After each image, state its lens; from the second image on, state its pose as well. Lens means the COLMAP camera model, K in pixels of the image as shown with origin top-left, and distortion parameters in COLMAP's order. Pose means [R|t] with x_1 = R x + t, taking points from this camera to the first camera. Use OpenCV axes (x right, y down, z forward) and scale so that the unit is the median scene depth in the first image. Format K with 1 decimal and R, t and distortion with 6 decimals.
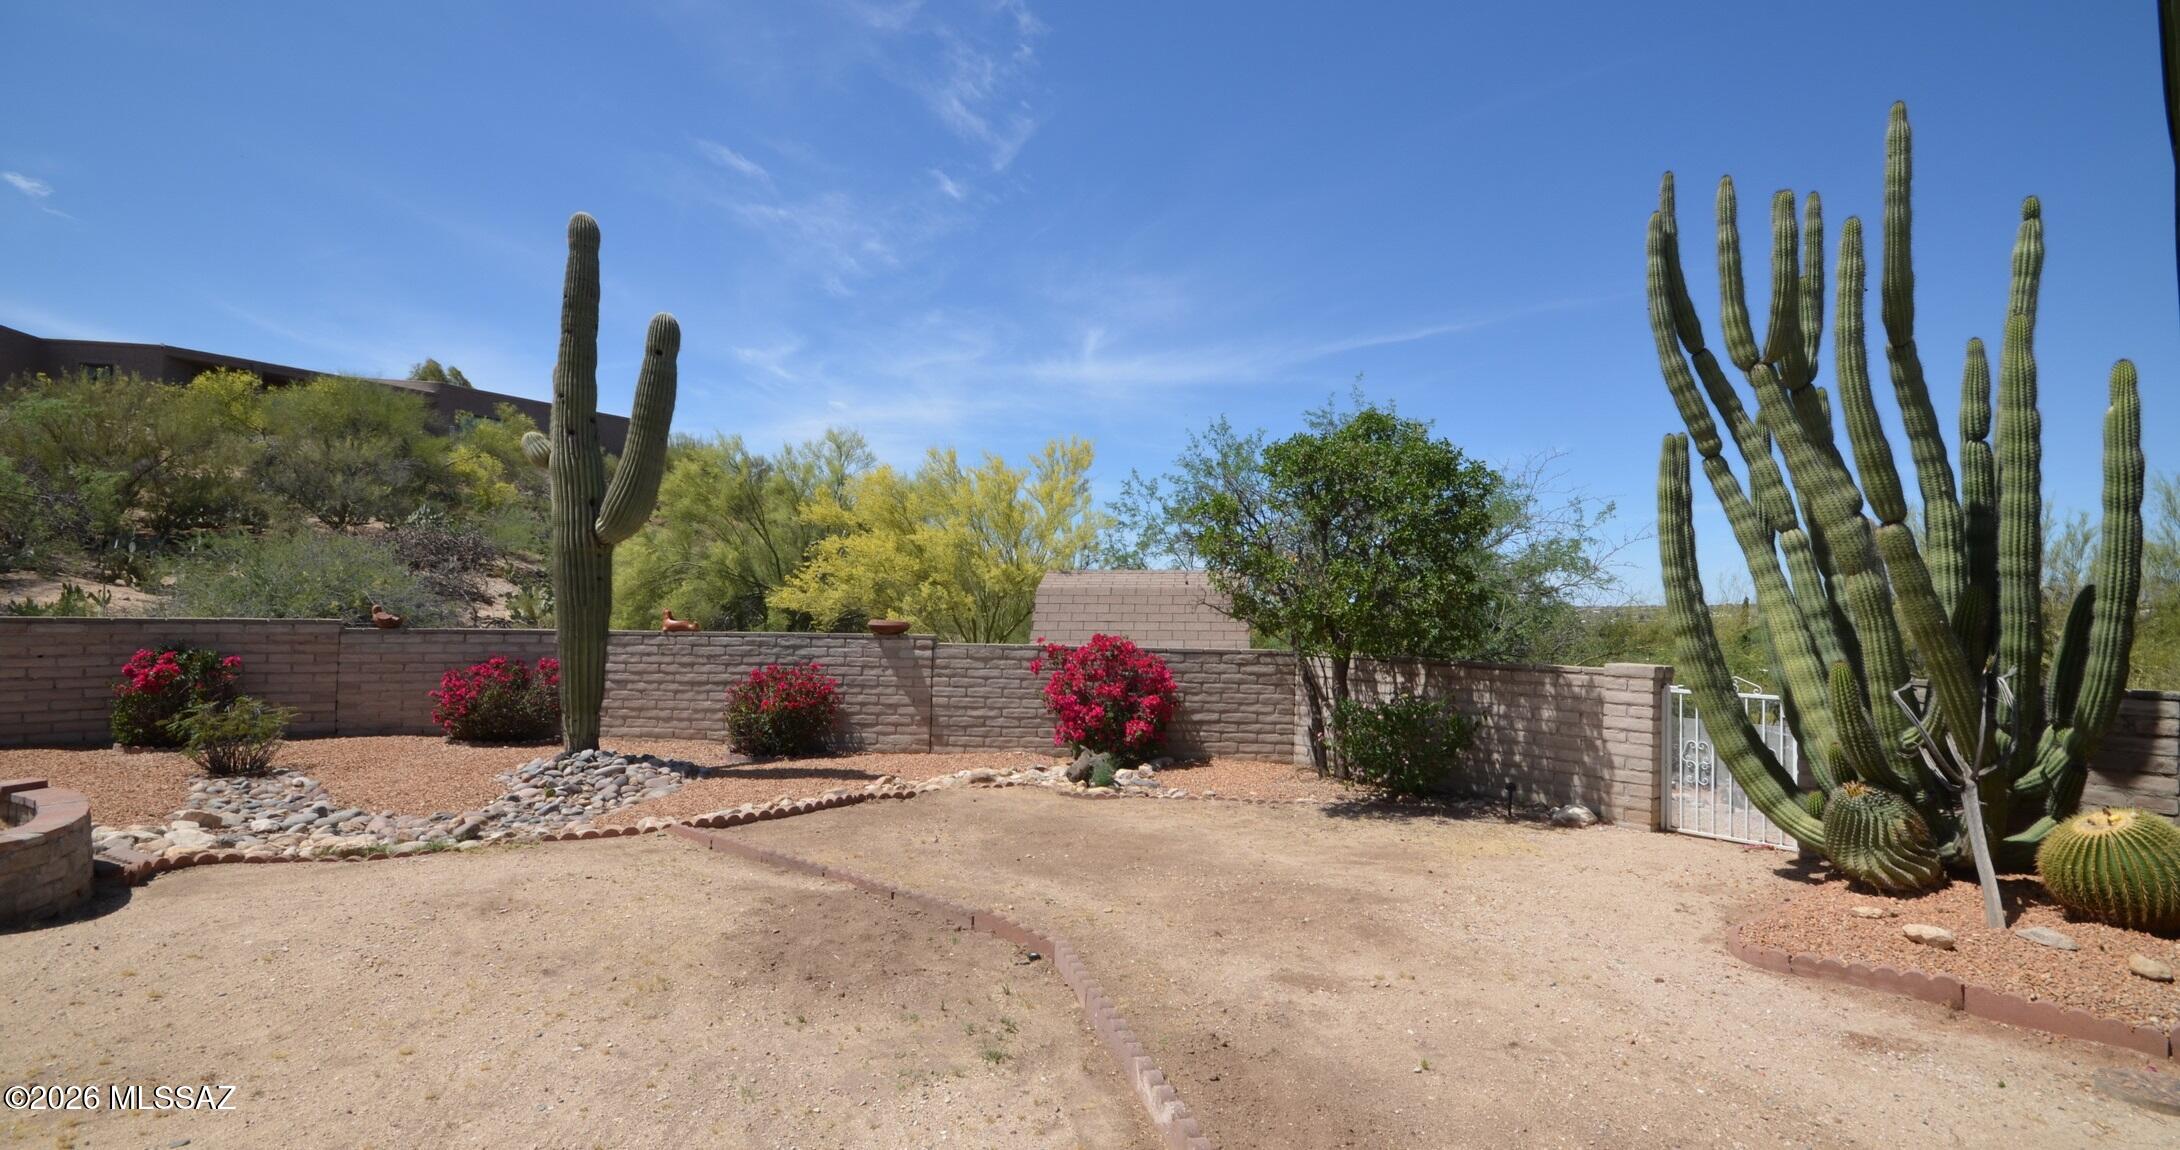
lens RADIAL K [[940.0, 0, 1089.8], [0, 940.0, 555.2], [0, 0, 1]] dist [-0.043658, -0.000038]
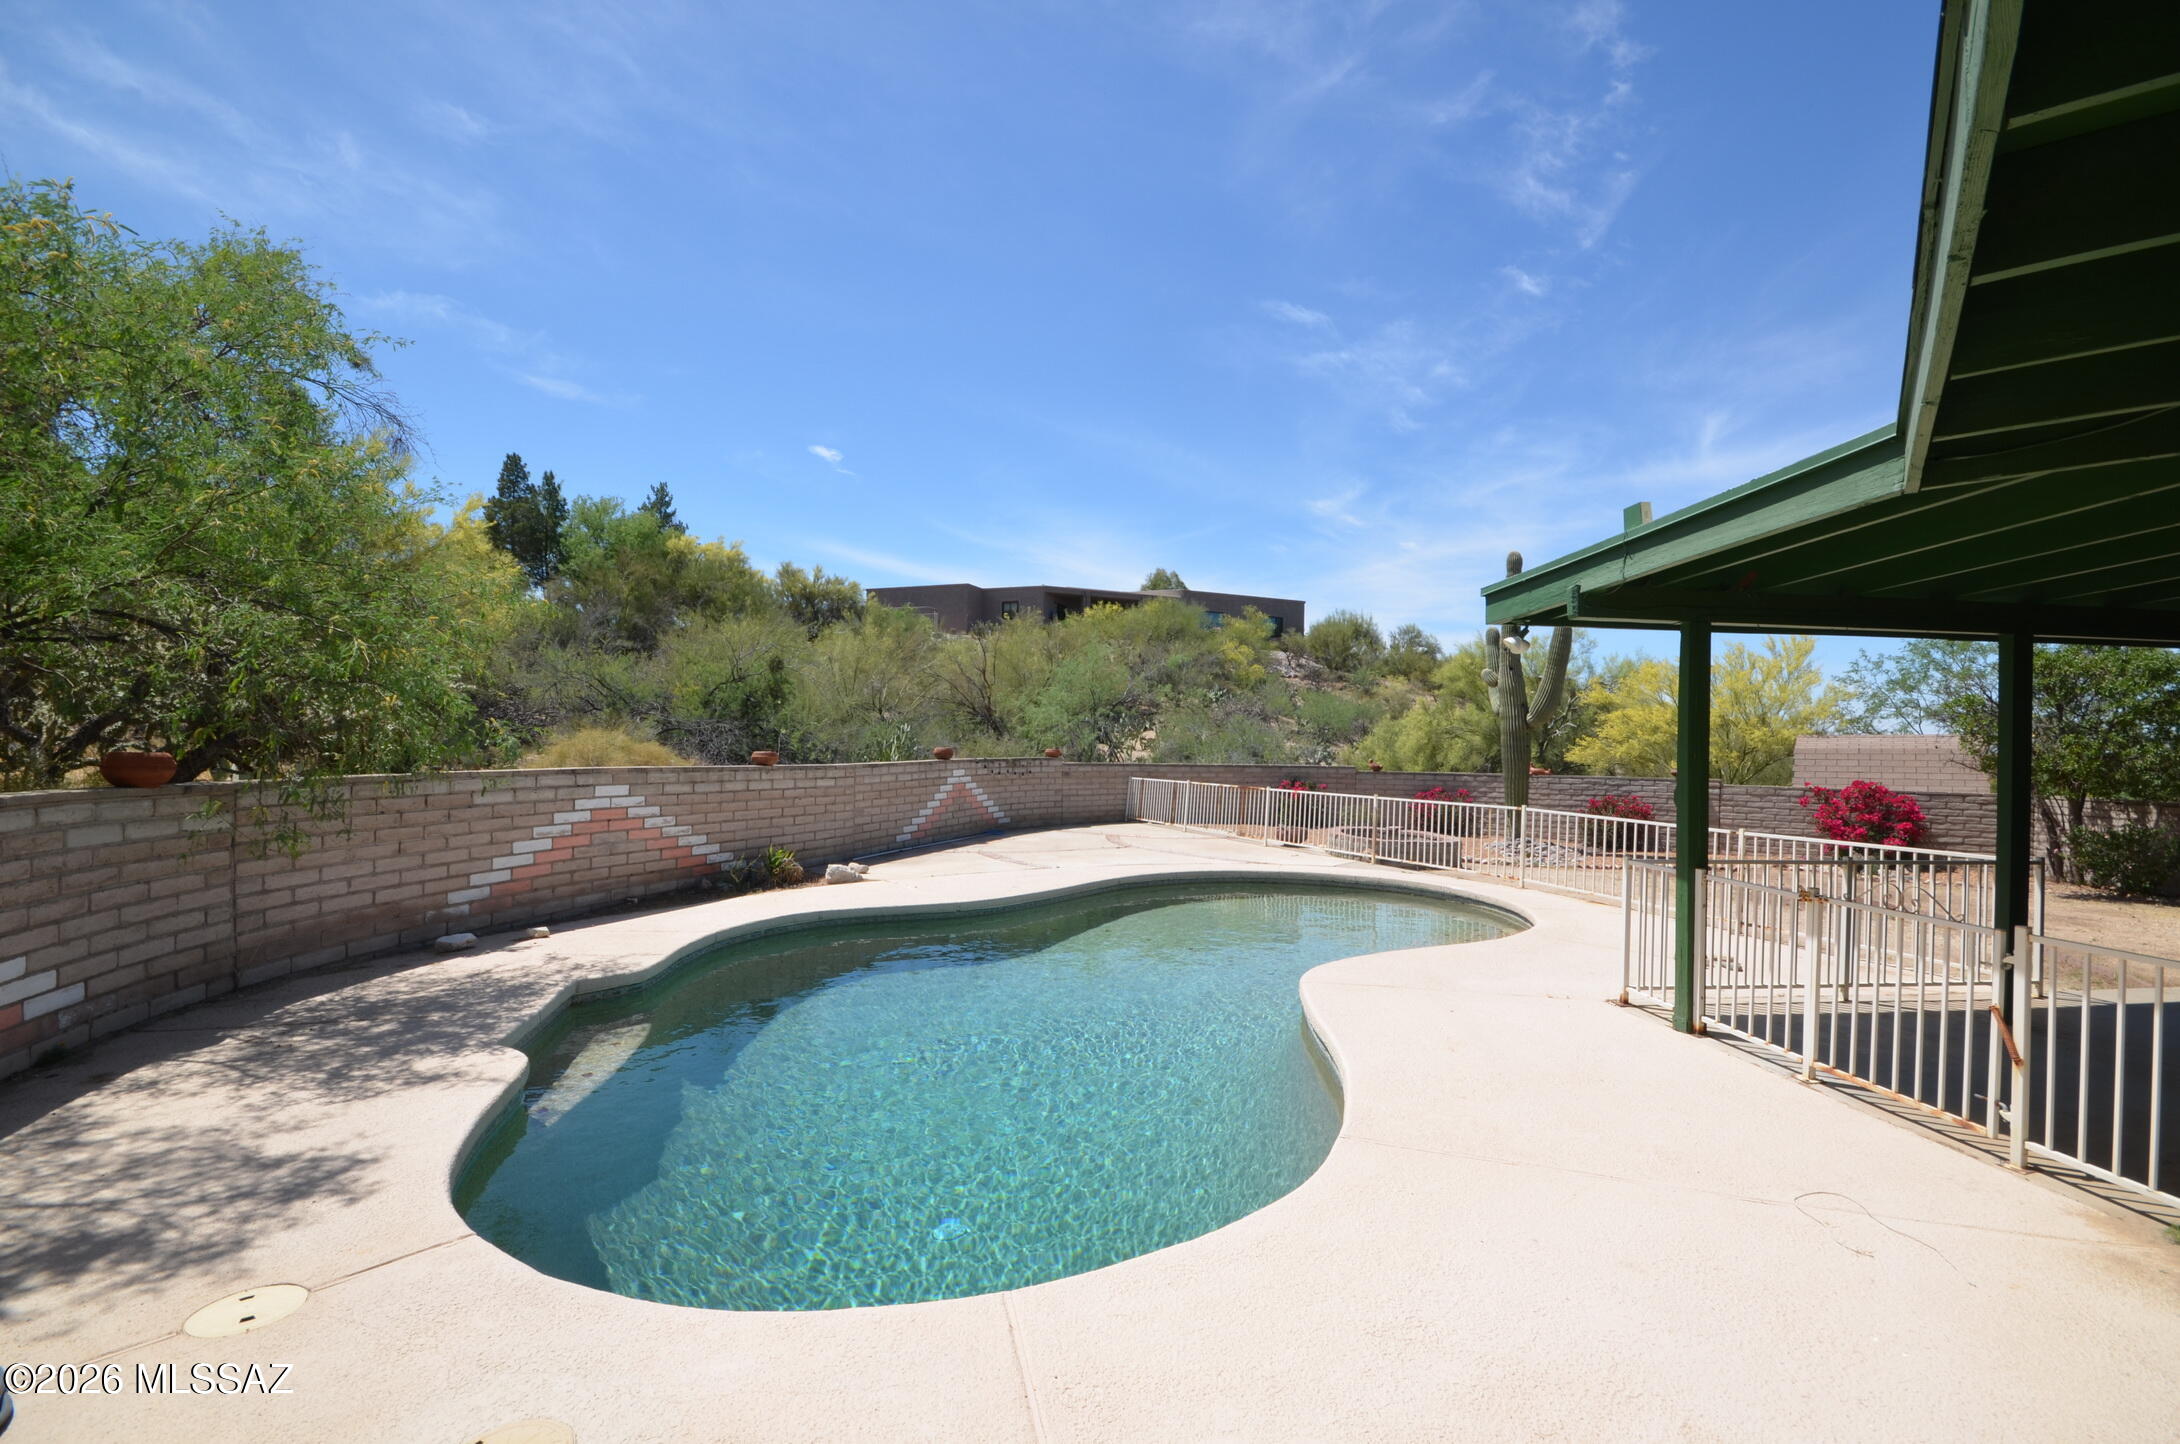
lens RADIAL K [[974.8, 0, 1097.7], [0, 974.8, 718.6], [0, 0, 1]] dist [0.008438, 0.000036]
pose [[0.843671, -0.012917, -0.536705, -0.164625], [0.021604, 0.999718, 0.009900, -0.055422], [0.536426, -0.019947, 0.843712, -0.937309]]
